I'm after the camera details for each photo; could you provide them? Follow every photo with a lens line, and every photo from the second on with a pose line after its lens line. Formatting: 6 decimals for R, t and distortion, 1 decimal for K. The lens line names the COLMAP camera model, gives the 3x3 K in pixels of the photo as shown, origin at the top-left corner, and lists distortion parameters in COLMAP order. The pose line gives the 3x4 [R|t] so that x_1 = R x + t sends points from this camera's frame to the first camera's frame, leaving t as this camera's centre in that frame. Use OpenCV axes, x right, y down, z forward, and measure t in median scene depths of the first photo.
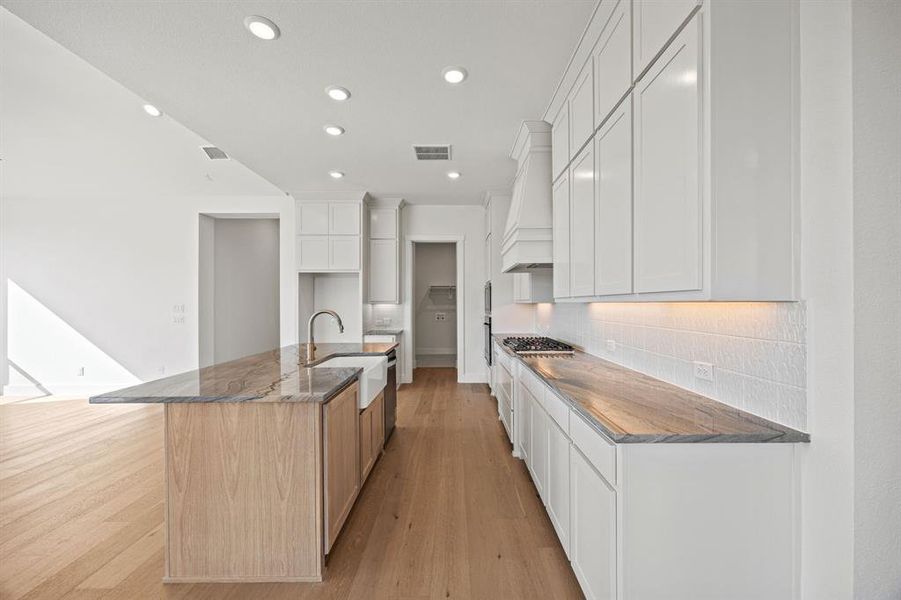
lens RADIAL K [[349.7, 0, 460.7], [0, 349.7, 304.4], [0, 0, 1]] dist [-0.006905, 0.000150]
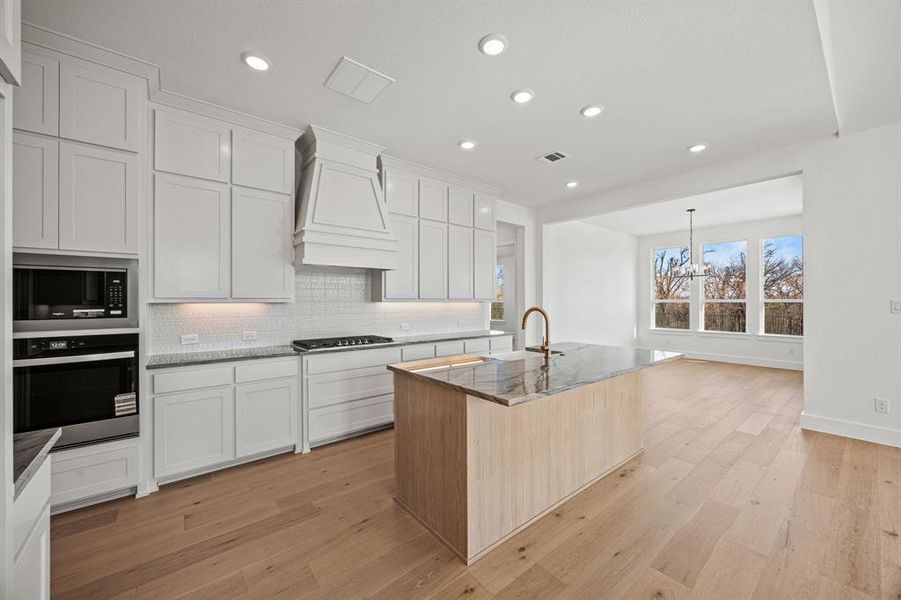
lens RADIAL K [[344.8, 0, 454.4], [0, 344.8, 301.0], [0, 0, 1]] dist [-0.002314, 0.000015]
pose [[-0.629553, 0.008157, 0.776915, -0.536891], [0.008845, 0.999955, -0.003332, -0.000683], [-0.776907, 0.004774, -0.629597, 0.959270]]
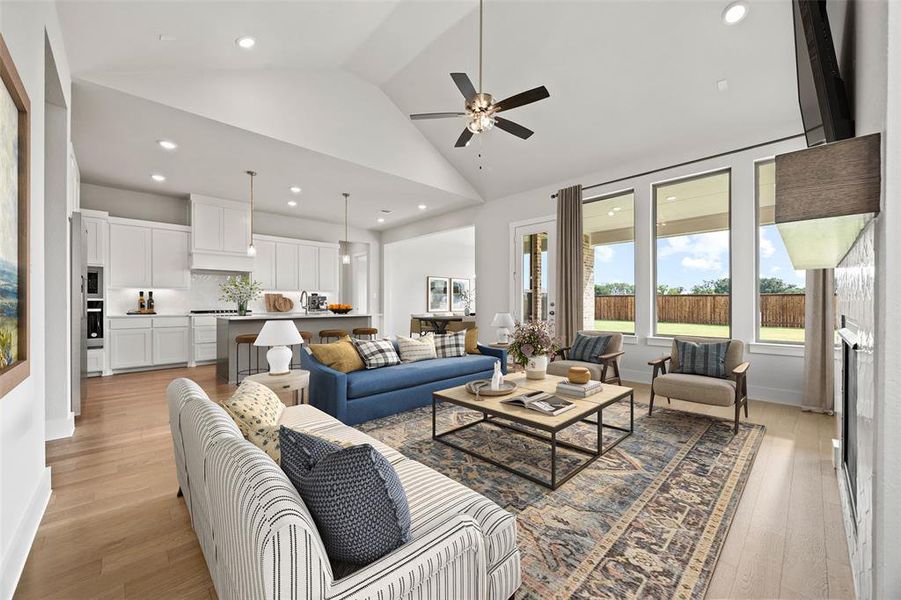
lens RADIAL K [[349.7, 0, 460.7], [0, 349.7, 304.4], [0, 0, 1]] dist [-0.006905, 0.000150]
pose [[-0.686346, -0.015831, 0.727103, -1.377488], [-0.007799, 0.999866, 0.014409, 0.024697], [-0.727234, 0.004219, -0.686377, 0.933759]]
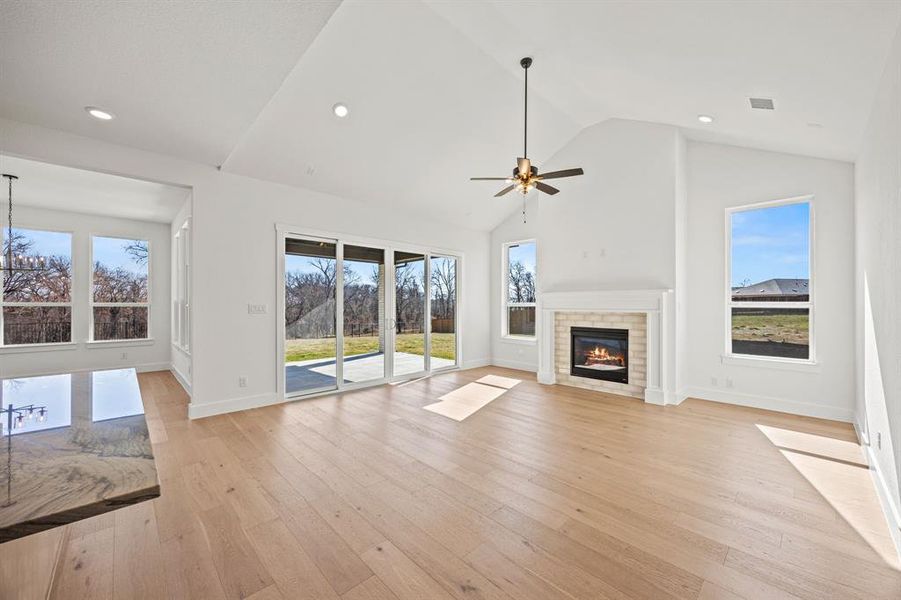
lens RADIAL K [[349.7, 0, 460.7], [0, 349.7, 304.4], [0, 0, 1]] dist [-0.006905, 0.000150]
pose [[-0.721194, 0.002396, -0.692729, -0.332347], [-0.000475, 0.999992, 0.003953, -0.000819], [0.692733, 0.003180, -0.721187, 0.951497]]
